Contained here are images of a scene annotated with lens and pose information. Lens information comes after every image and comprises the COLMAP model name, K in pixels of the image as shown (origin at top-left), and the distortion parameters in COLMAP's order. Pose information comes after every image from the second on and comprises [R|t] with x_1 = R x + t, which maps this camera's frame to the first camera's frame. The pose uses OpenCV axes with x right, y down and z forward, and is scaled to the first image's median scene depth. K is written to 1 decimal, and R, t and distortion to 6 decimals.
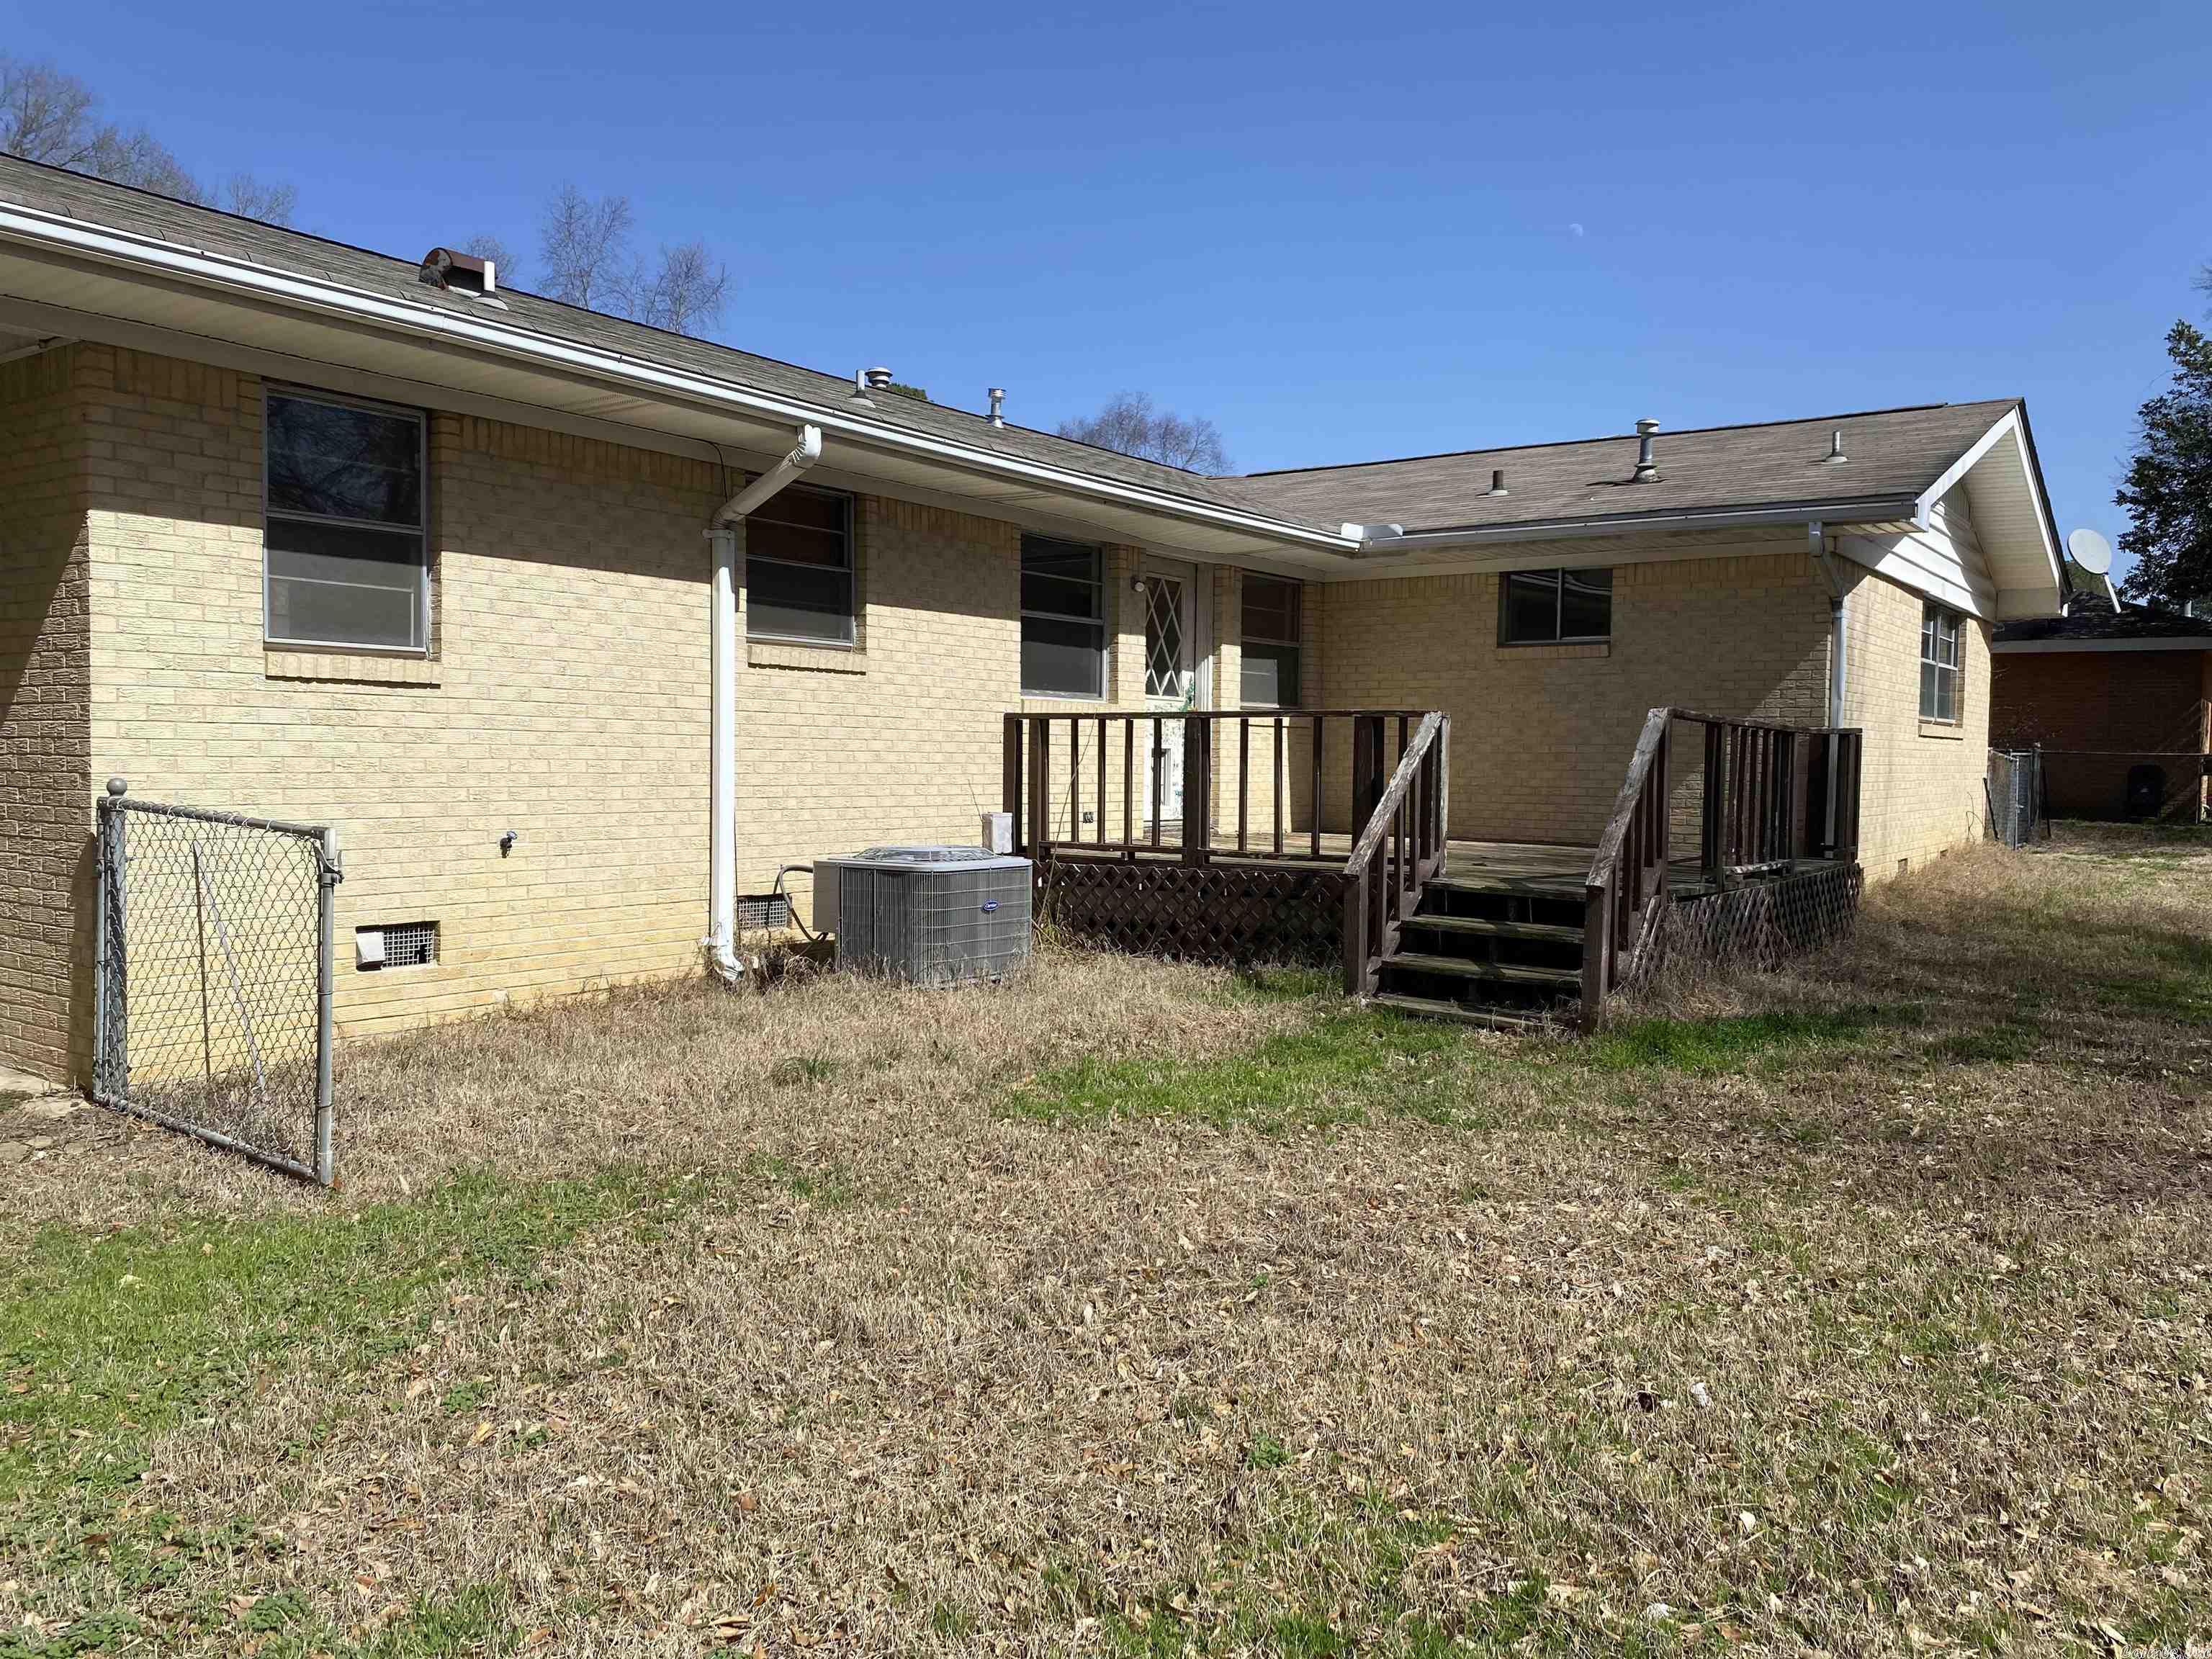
lens RADIAL K [[1675.4, 0, 1106.0], [0, 1675.4, 829.5], [0, 0, 1]] dist [-0.025780, -0.000059]
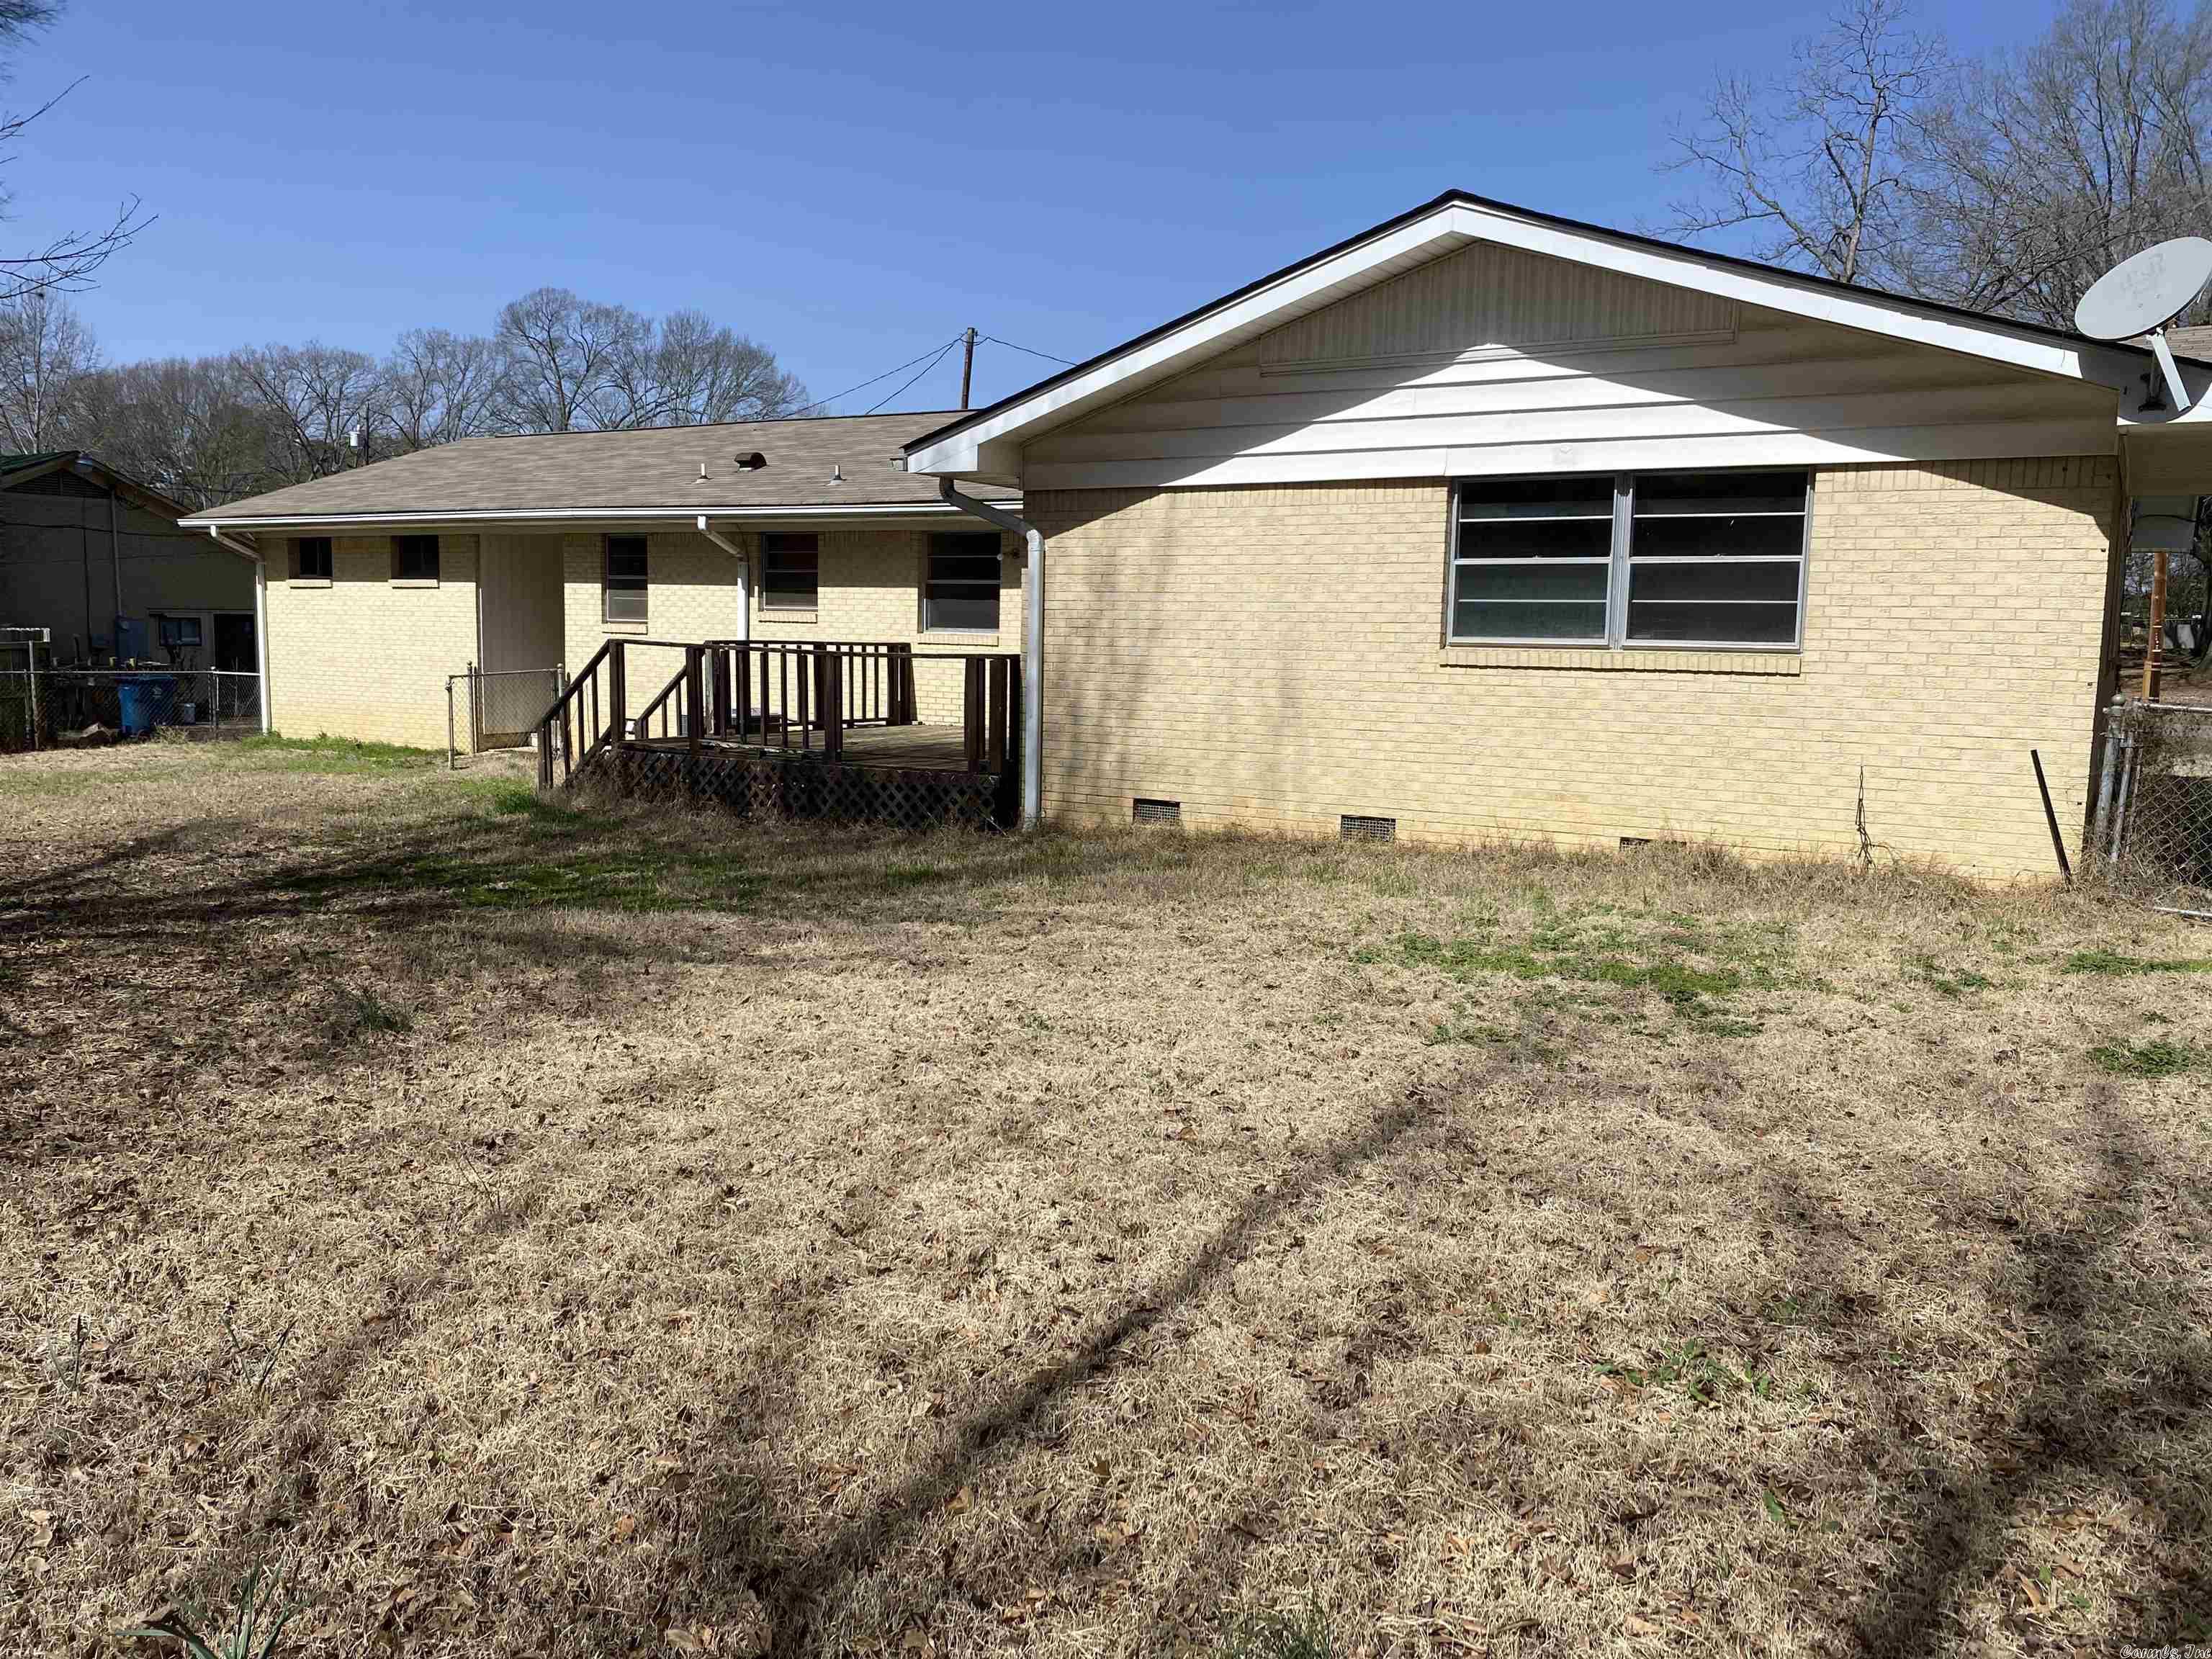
lens RADIAL K [[1680.5, 0, 1106.0], [0, 1680.5, 829.5], [0, 0, 1]] dist [0.161101, -0.344579]
pose [[0.077130, 0.109309, -0.991011, 2.142606], [-0.058343, 0.992763, 0.104961, -0.089689], [0.995313, 0.049723, 0.082949, 1.334054]]
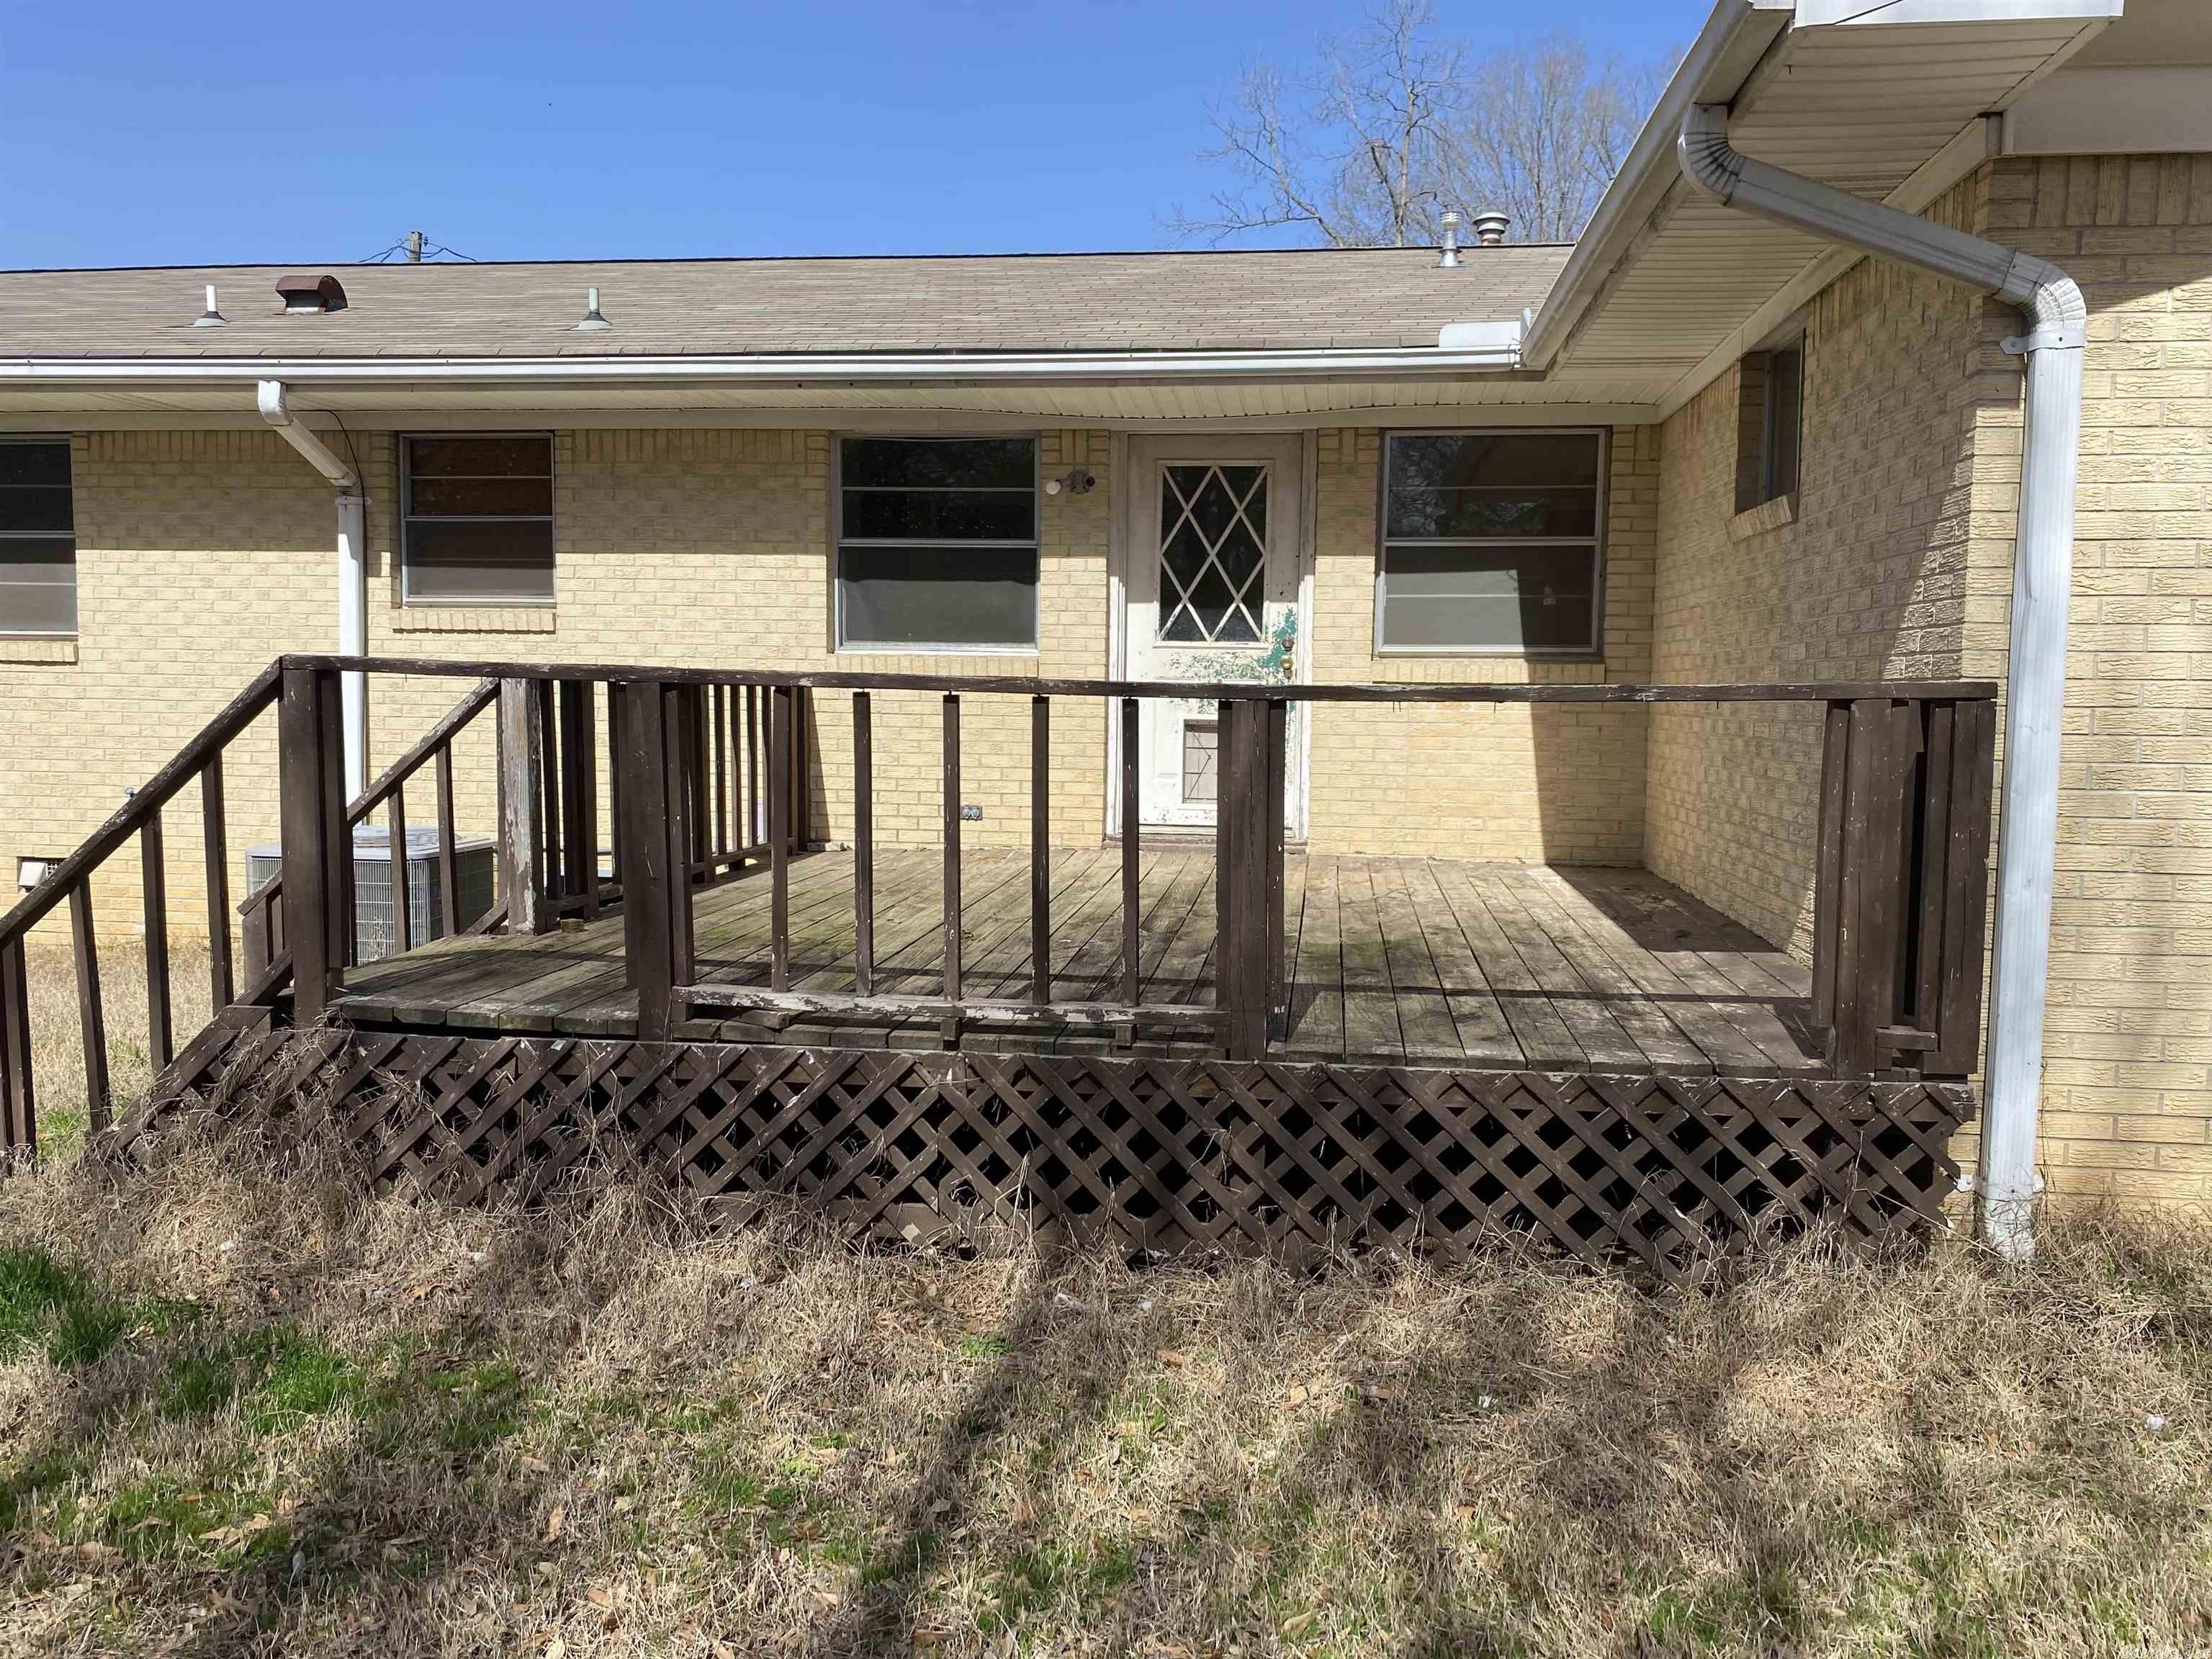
lens RADIAL K [[1675.4, 0, 1106.0], [0, 1675.4, 829.5], [0, 0, 1]] dist [-0.025780, -0.000059]
pose [[0.488292, 0.064928, -0.870262, 0.876349], [-0.046073, 0.997756, 0.048589, -0.051215], [0.871463, 0.016370, 0.490188, 0.925263]]
